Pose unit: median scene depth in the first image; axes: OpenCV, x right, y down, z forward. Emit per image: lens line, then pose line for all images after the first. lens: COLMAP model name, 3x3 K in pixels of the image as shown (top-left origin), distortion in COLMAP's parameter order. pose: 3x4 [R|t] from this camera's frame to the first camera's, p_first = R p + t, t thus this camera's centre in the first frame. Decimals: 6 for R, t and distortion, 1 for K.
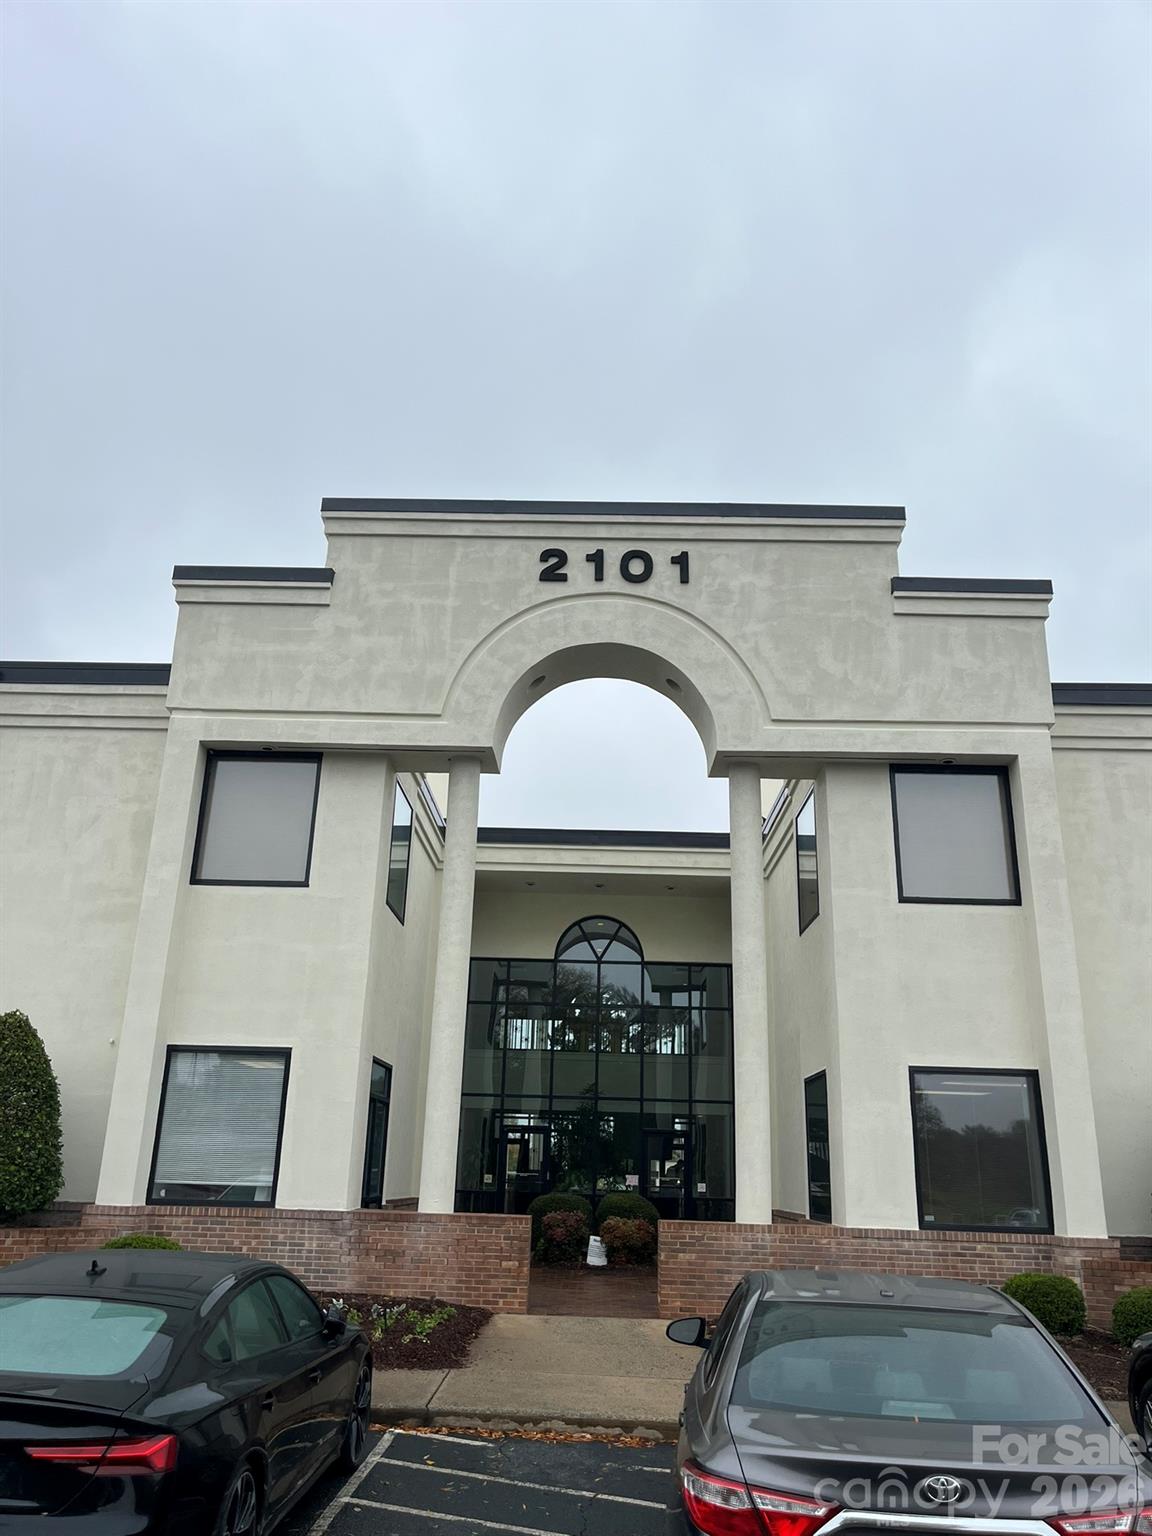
lens RADIAL K [[1224.3, 0, 576.0], [0, 1224.3, 768.0], [0, 0, 1]] dist [0.046889, -0.004348]
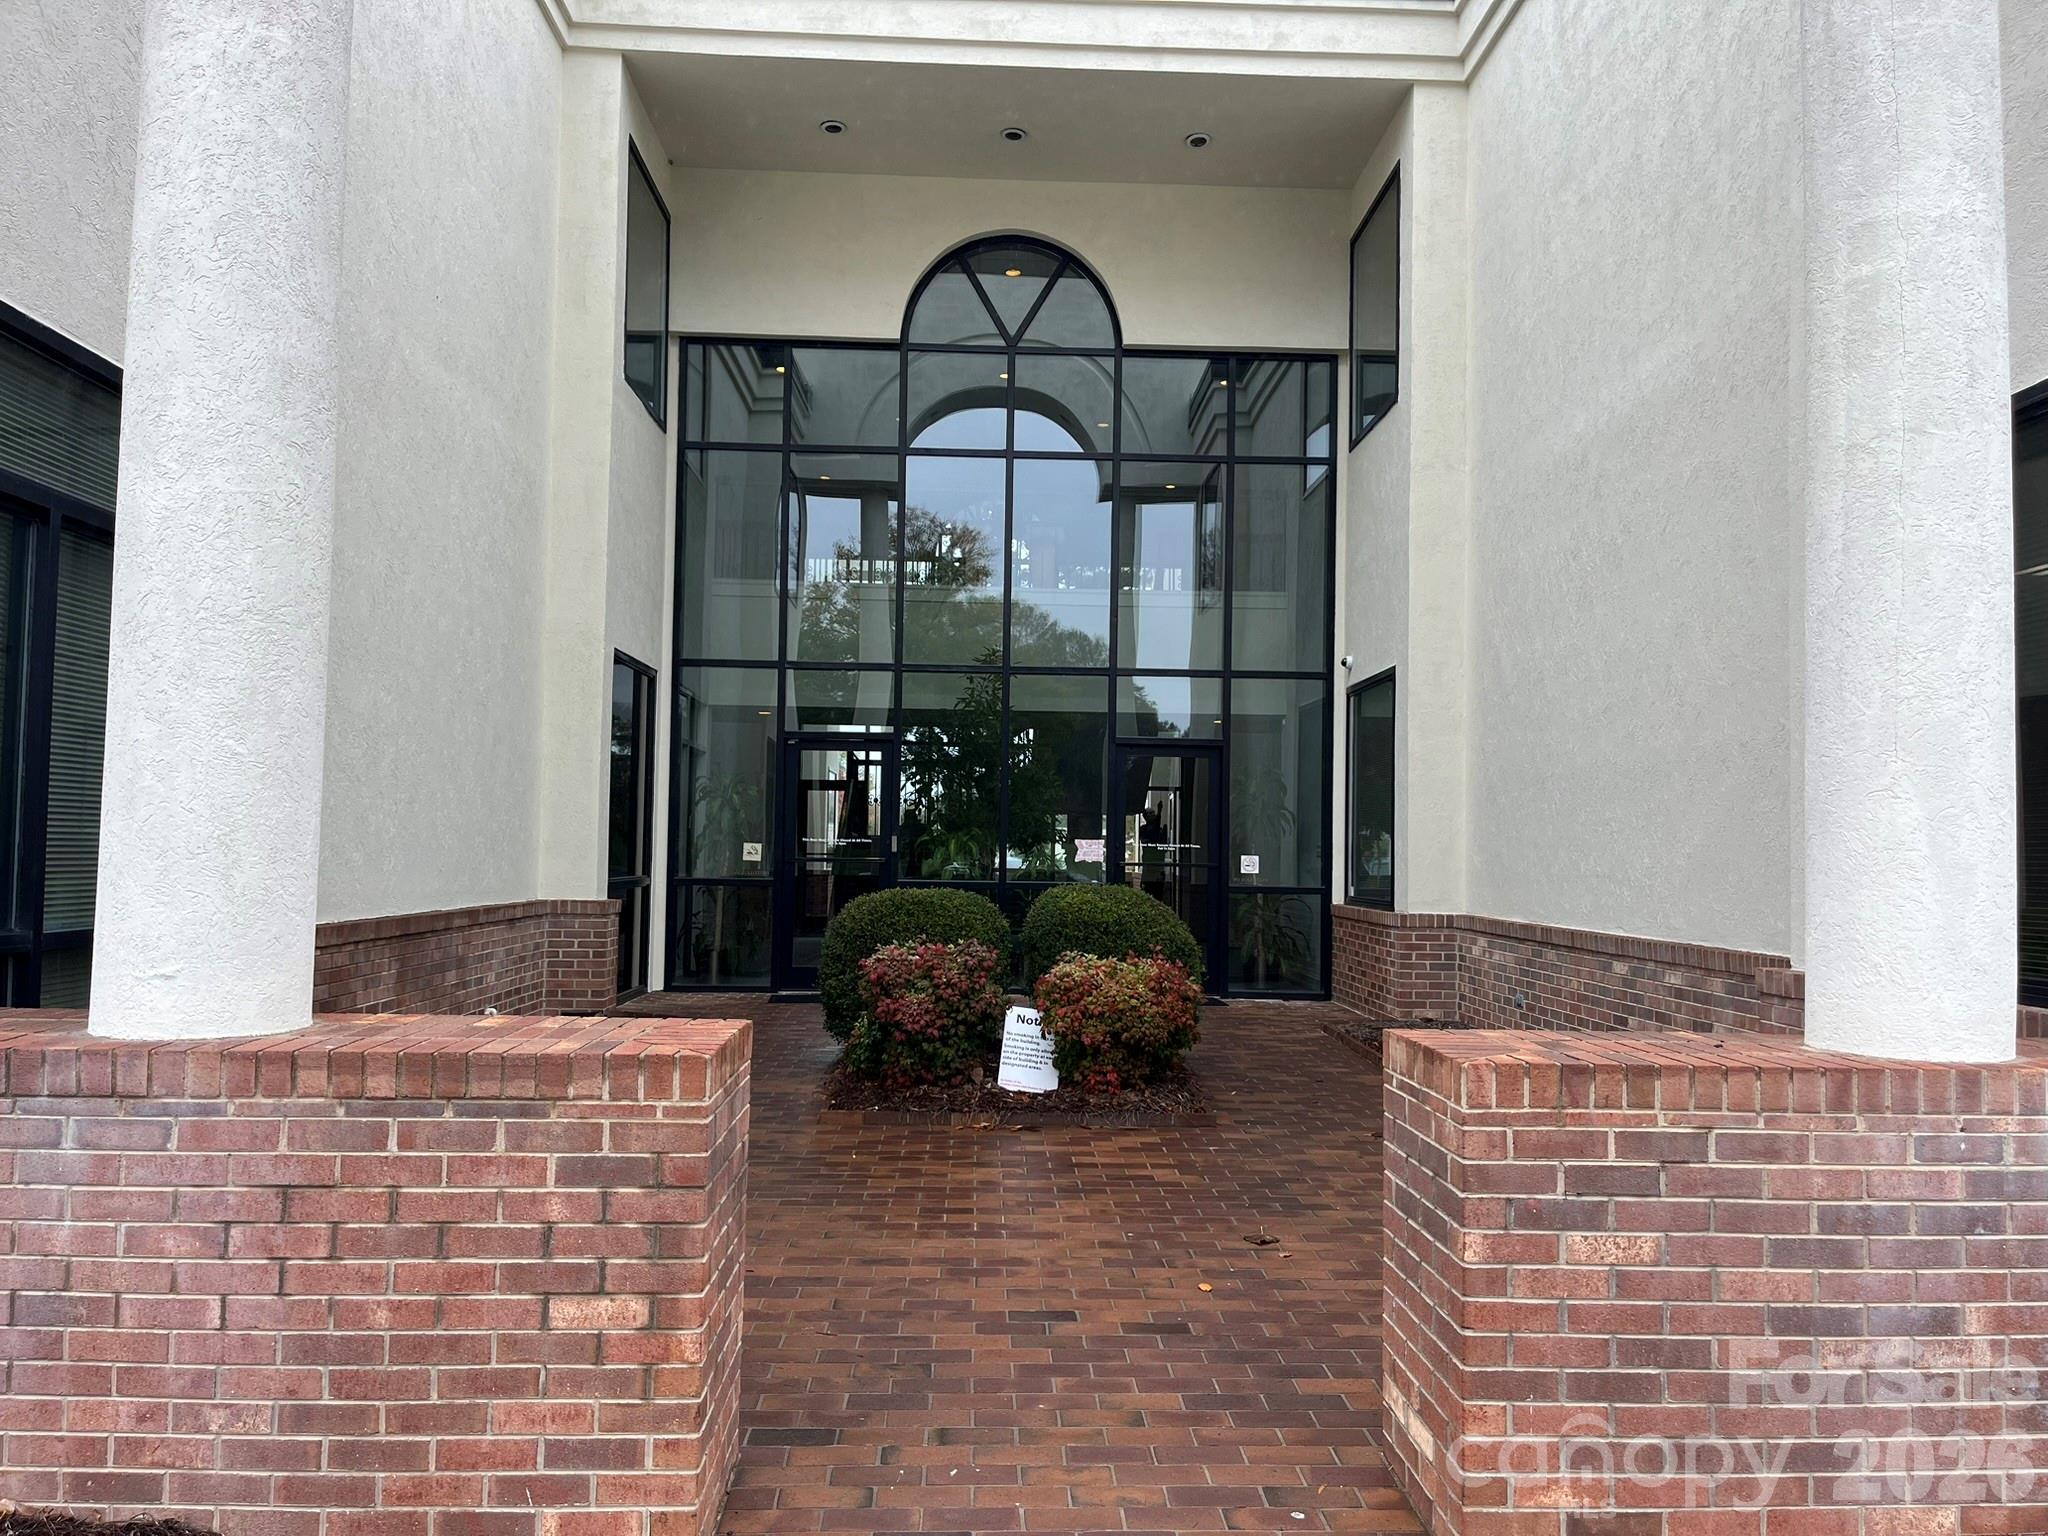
lens RADIAL K [[1632.4, 0, 1024.0], [0, 1632.4, 768.0], [0, 0, 1]] dist [0.046889, -0.004348]
pose [[0.998992, -0.010907, 0.043546, -0.003109], [-0.001159, 0.963446, 0.267902, 0.241120], [-0.044877, -0.267682, 0.962462, 0.718641]]
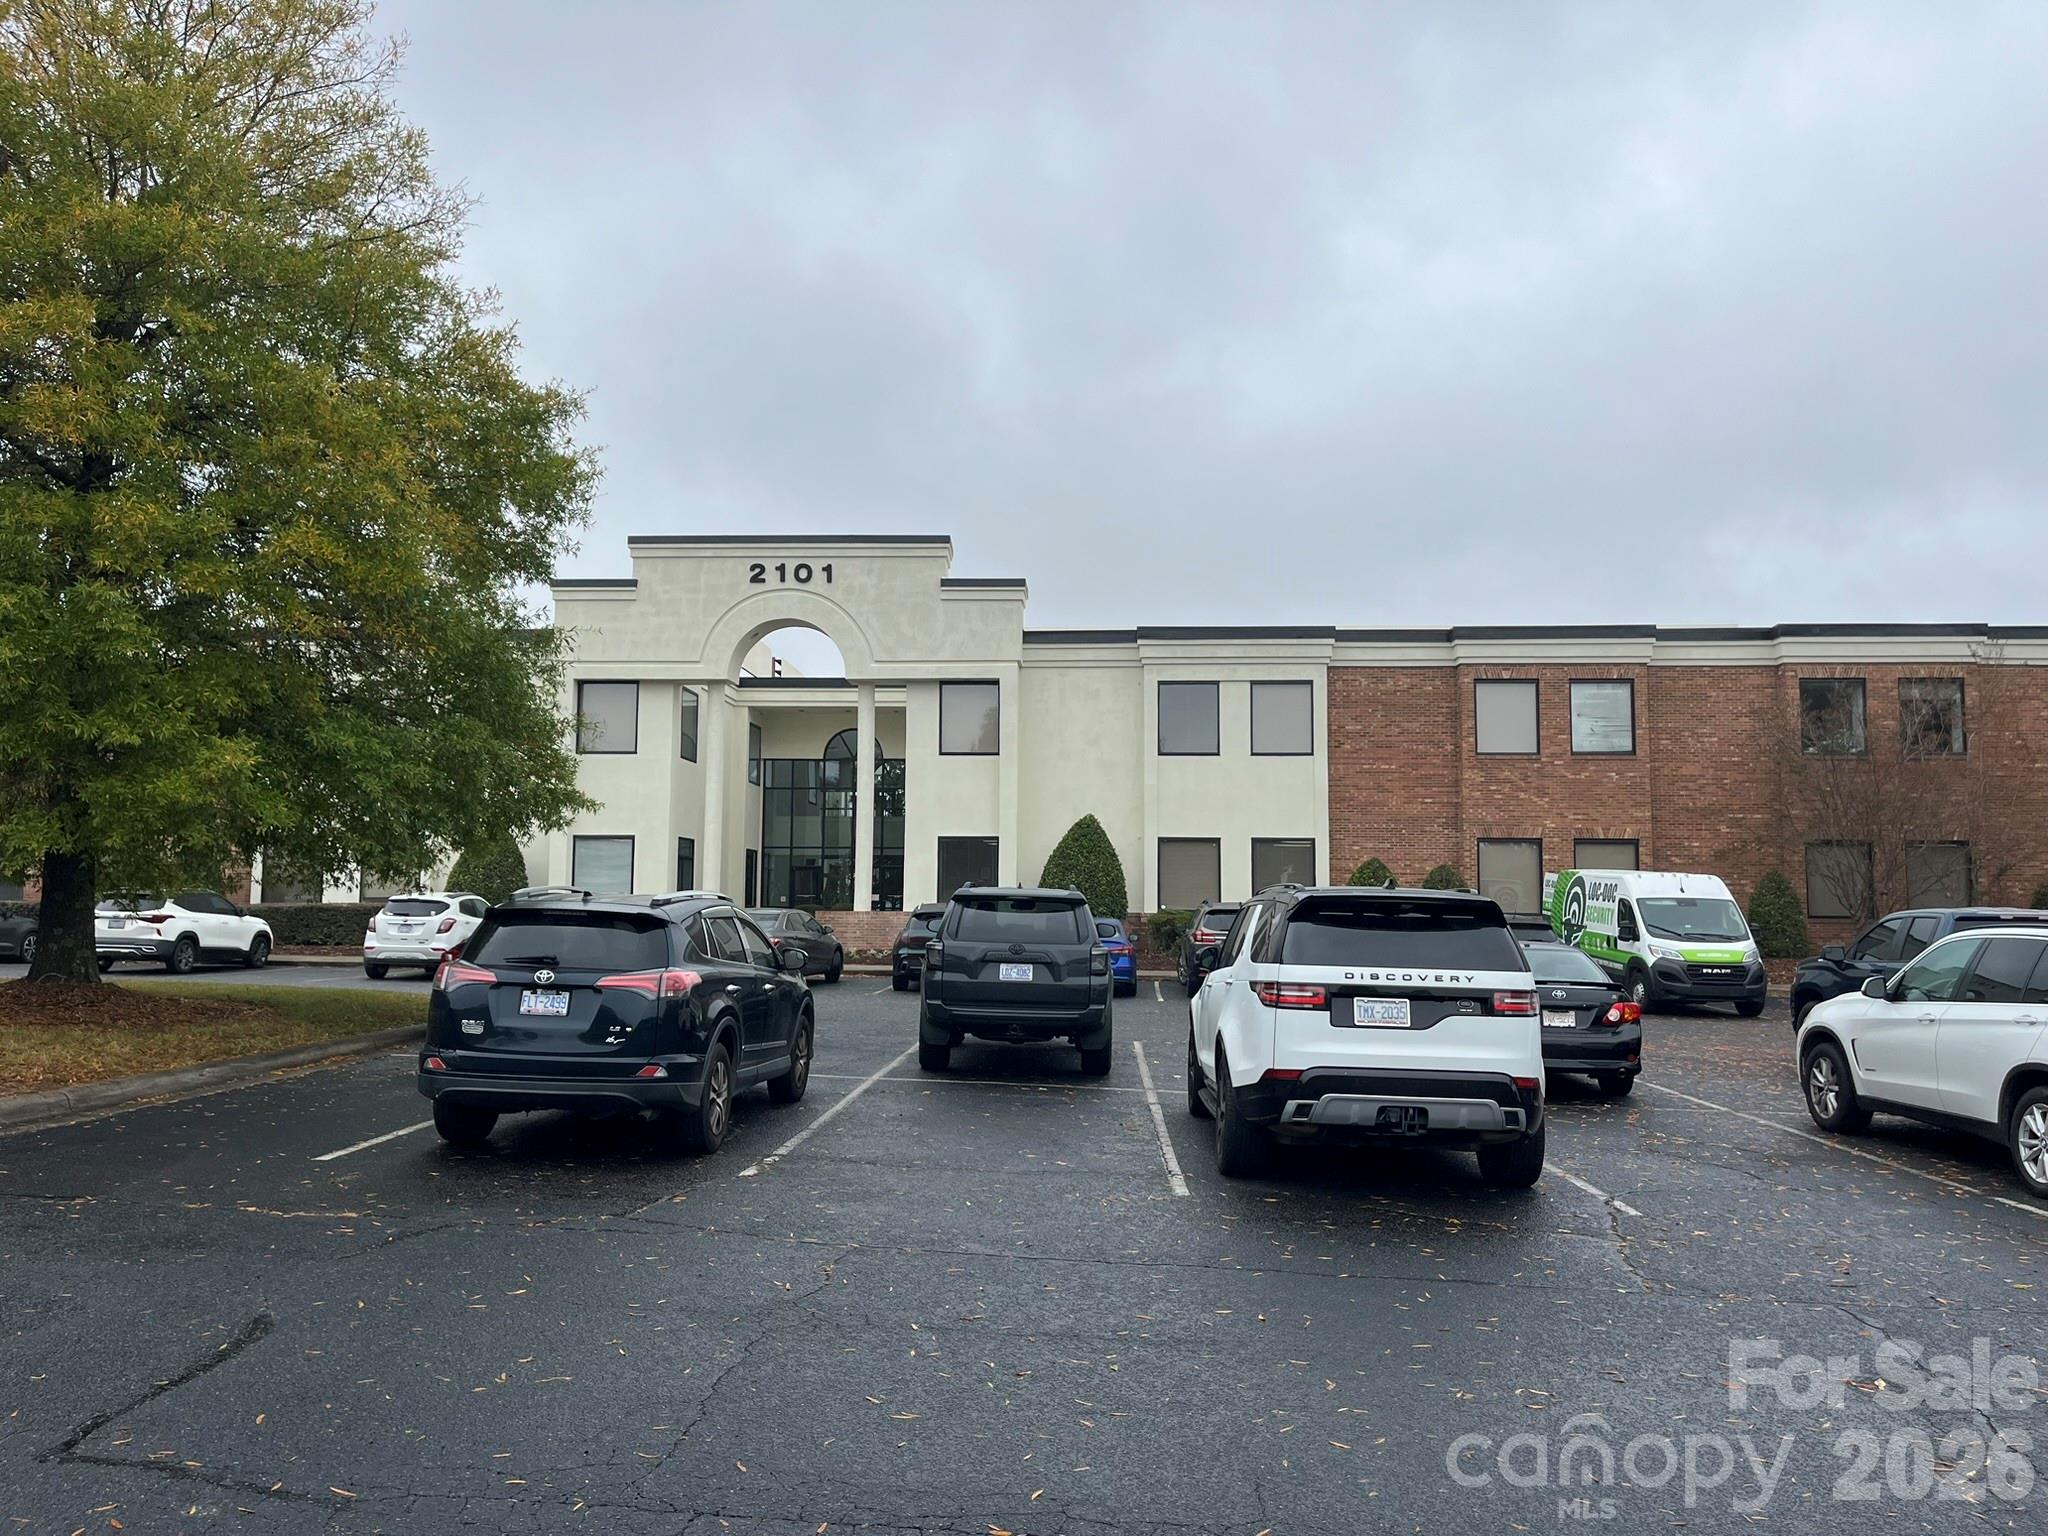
lens RADIAL K [[1632.4, 0, 1024.0], [0, 1632.4, 768.0], [0, 0, 1]] dist [0.046889, -0.004348]
pose [[0.999278, -0.023234, -0.030063, 0.446546], [0.029682, 0.971317, 0.235930, -0.449961], [0.023719, -0.236652, 0.971305, -1.424450]]
